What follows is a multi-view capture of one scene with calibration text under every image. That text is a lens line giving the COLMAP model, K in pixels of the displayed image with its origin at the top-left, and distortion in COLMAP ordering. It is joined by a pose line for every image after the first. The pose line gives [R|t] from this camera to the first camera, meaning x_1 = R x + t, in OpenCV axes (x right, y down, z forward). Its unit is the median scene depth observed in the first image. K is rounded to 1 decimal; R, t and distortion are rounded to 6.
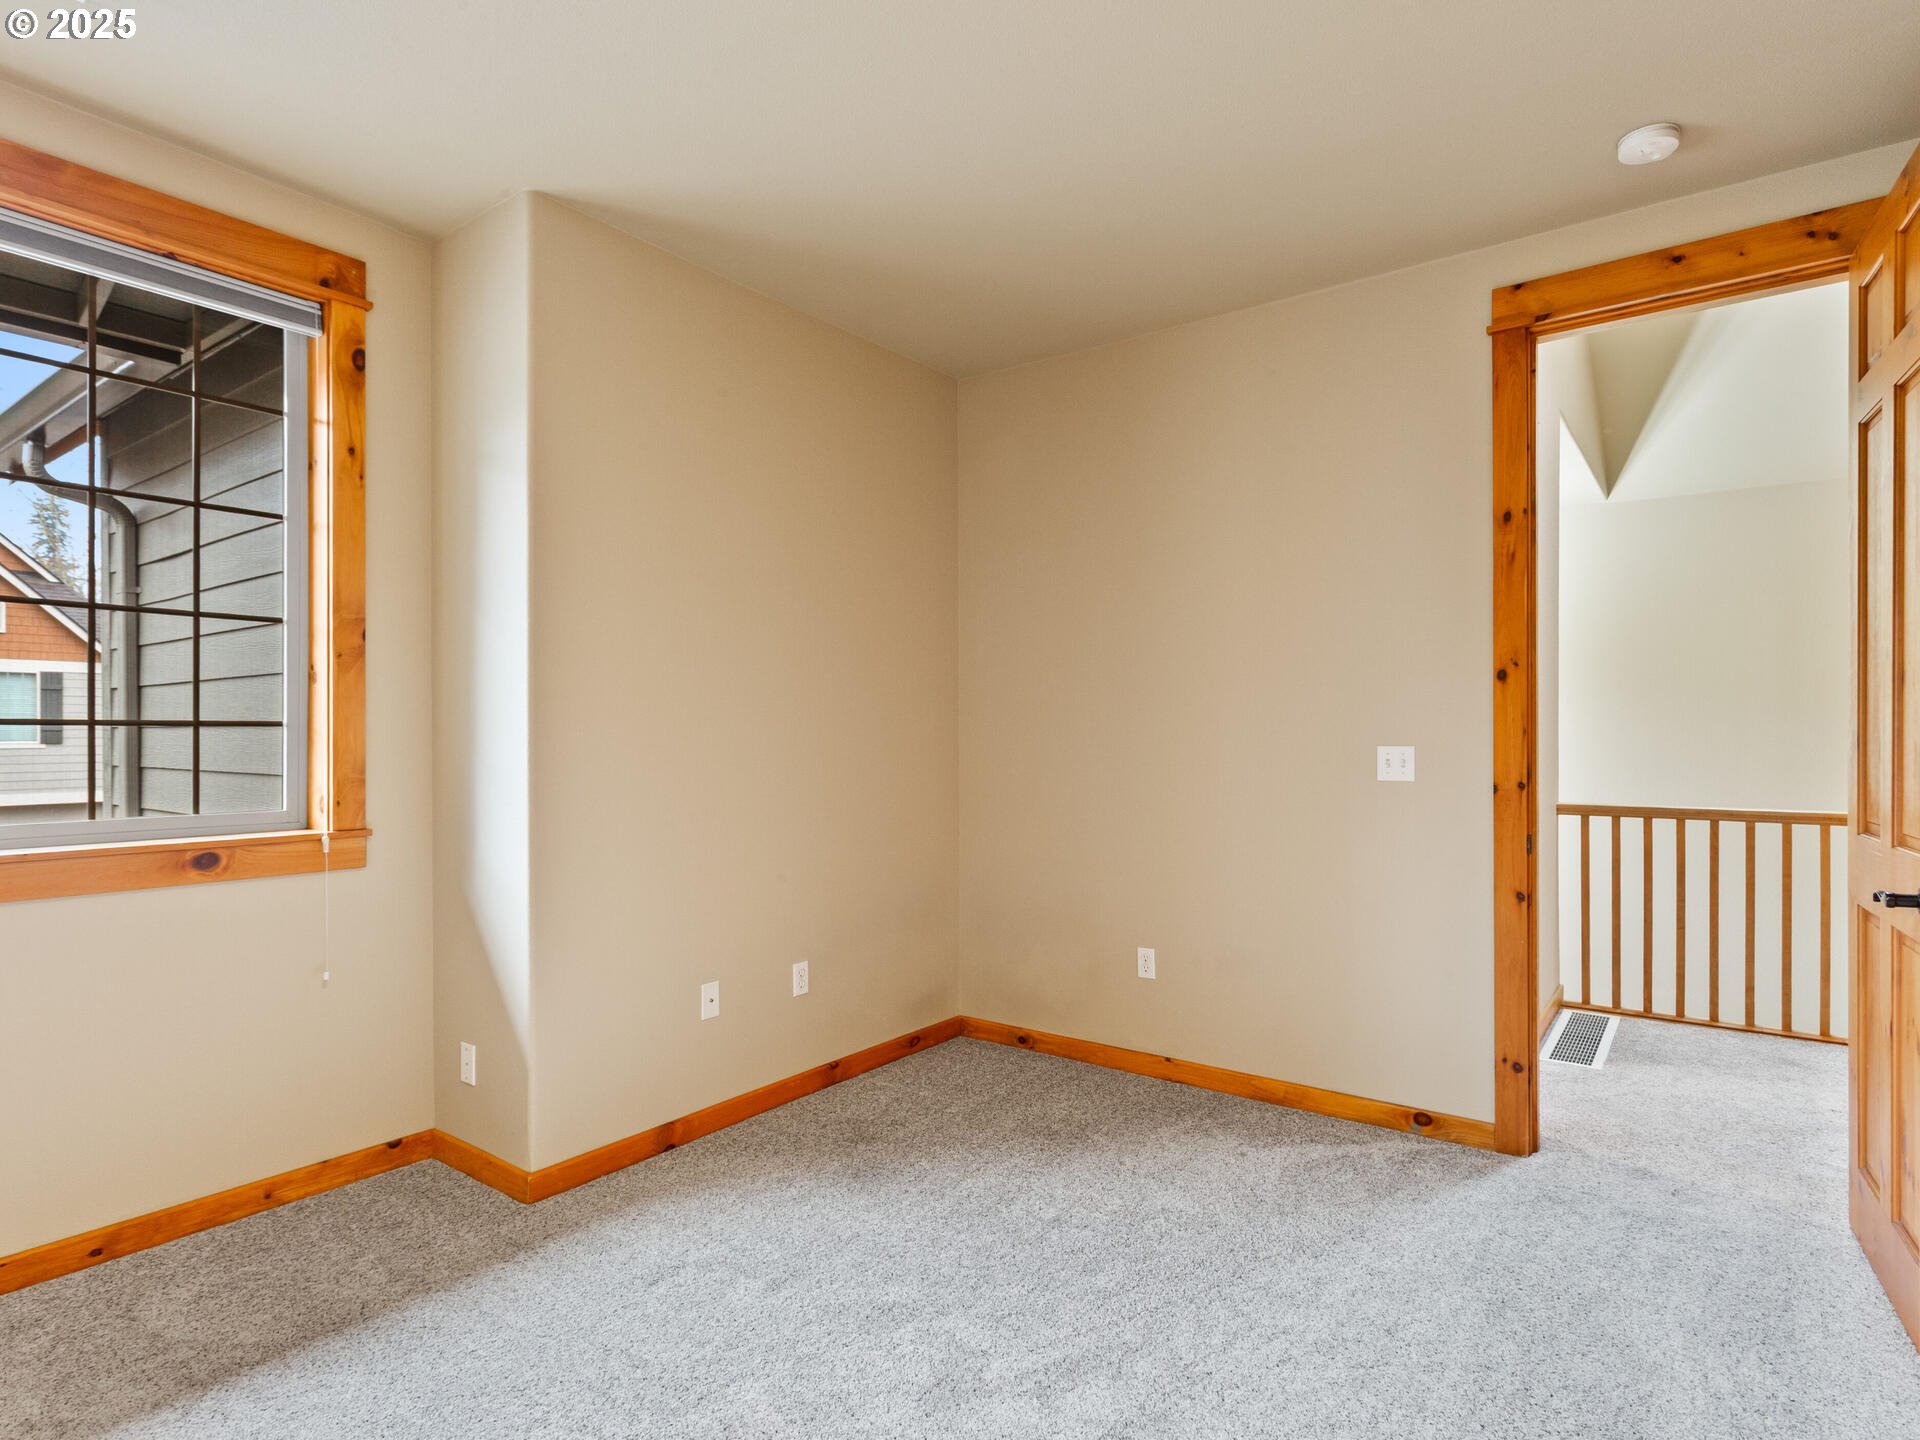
lens RADIAL K [[1029.2, 0, 961.2], [0, 1029.2, 729.1], [0, 0, 1]] dist [-0.002823, 0.003407]
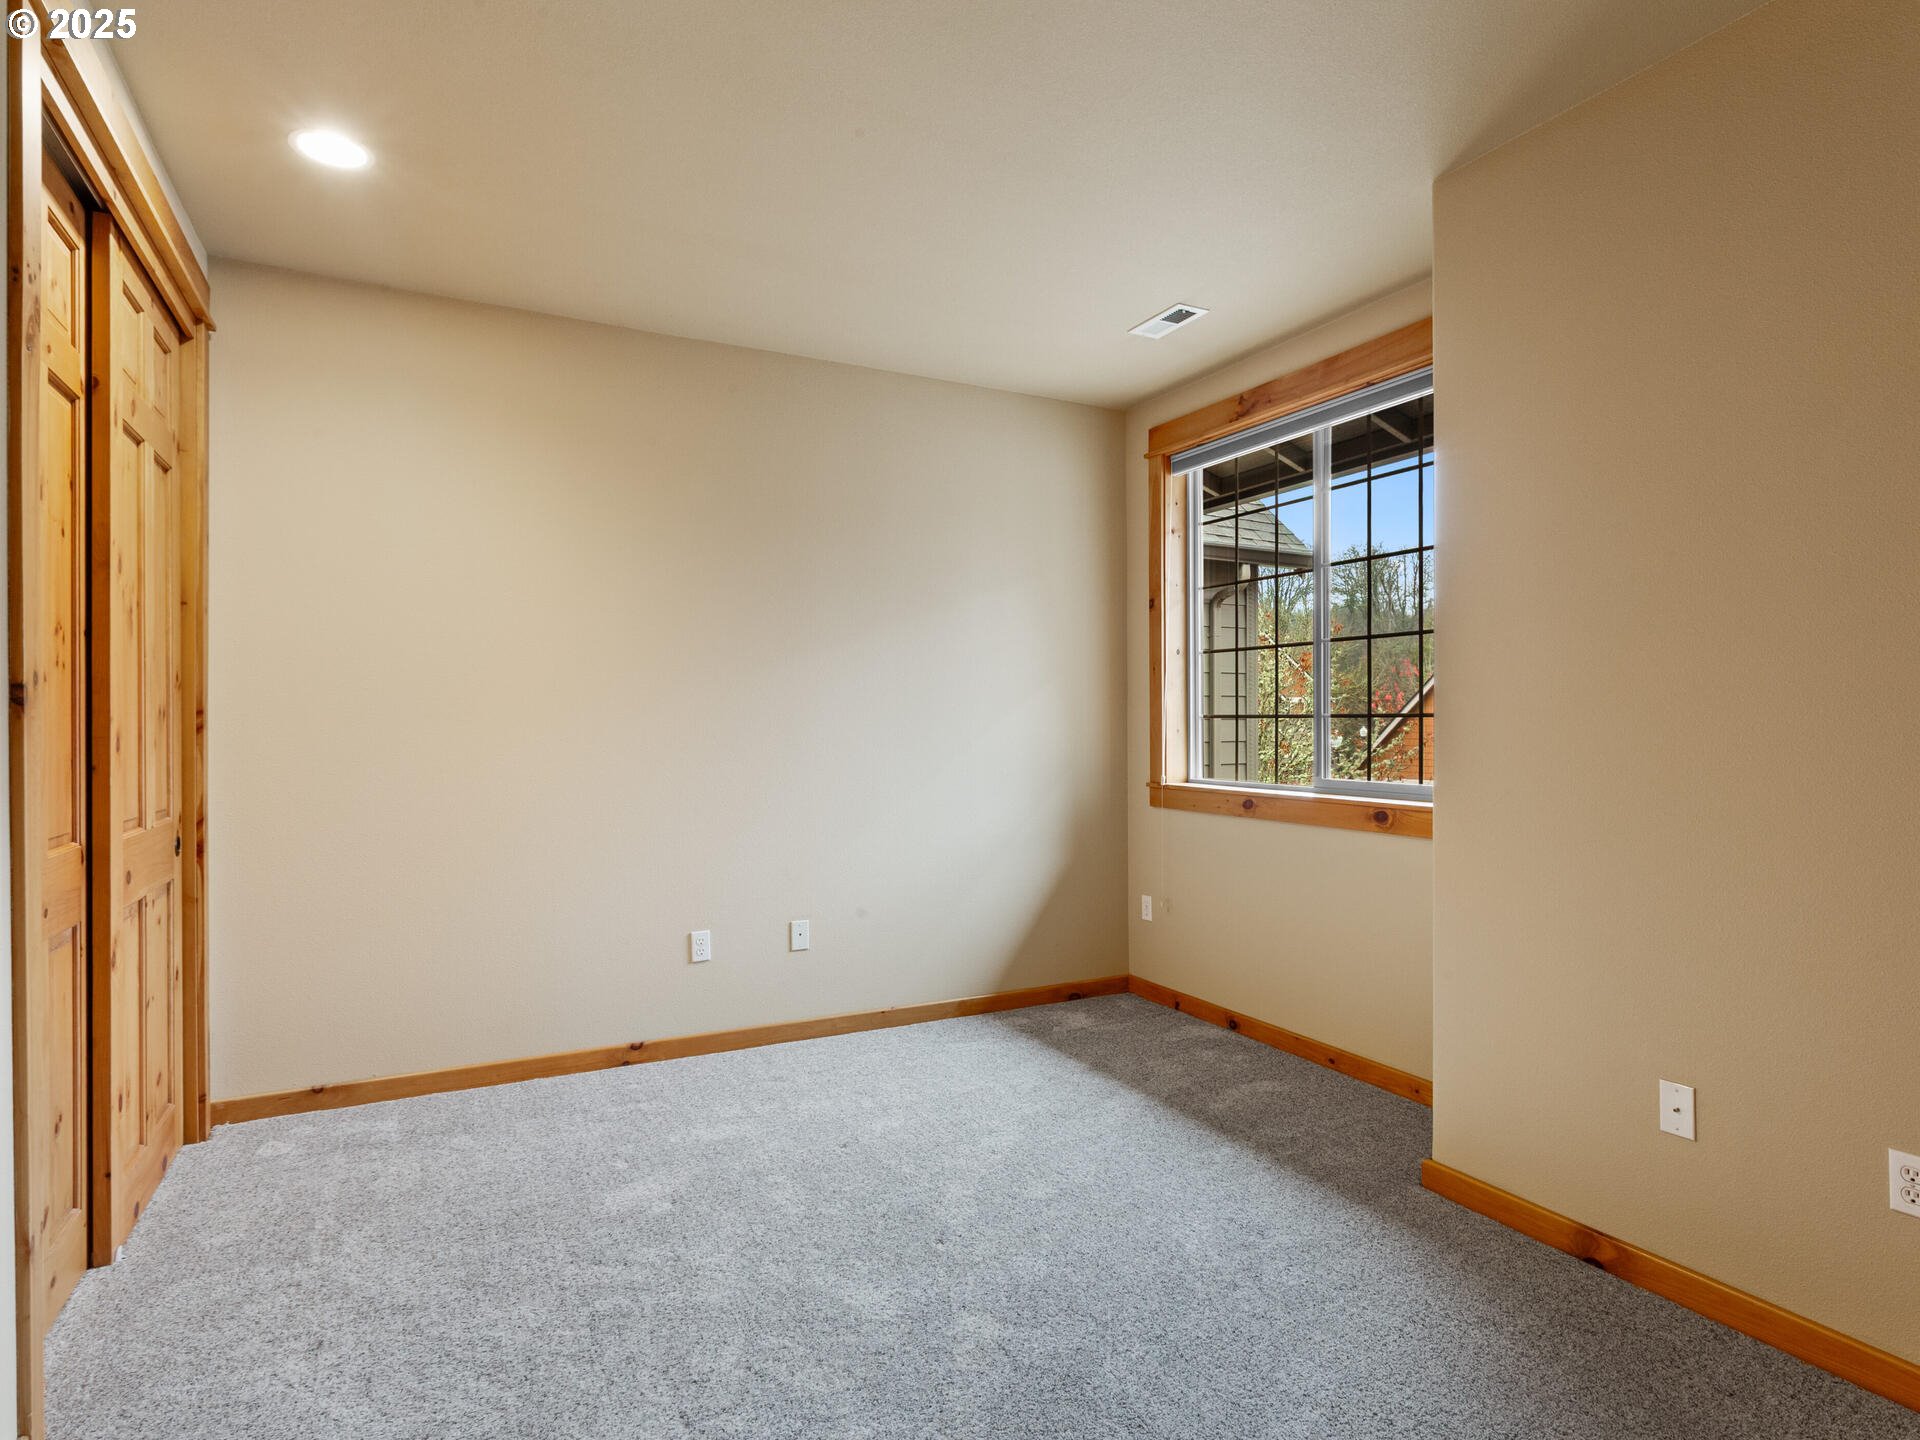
lens RADIAL K [[1029.2, 0, 960.5], [0, 1029.2, 721.1], [0, 0, 1]] dist [-0.002823, 0.003407]
pose [[-0.420932, -0.003884, -0.907084, 0.731740], [0.000962, 0.999988, -0.004728, 0.007039], [0.907092, -0.002862, -0.420923, 1.067656]]
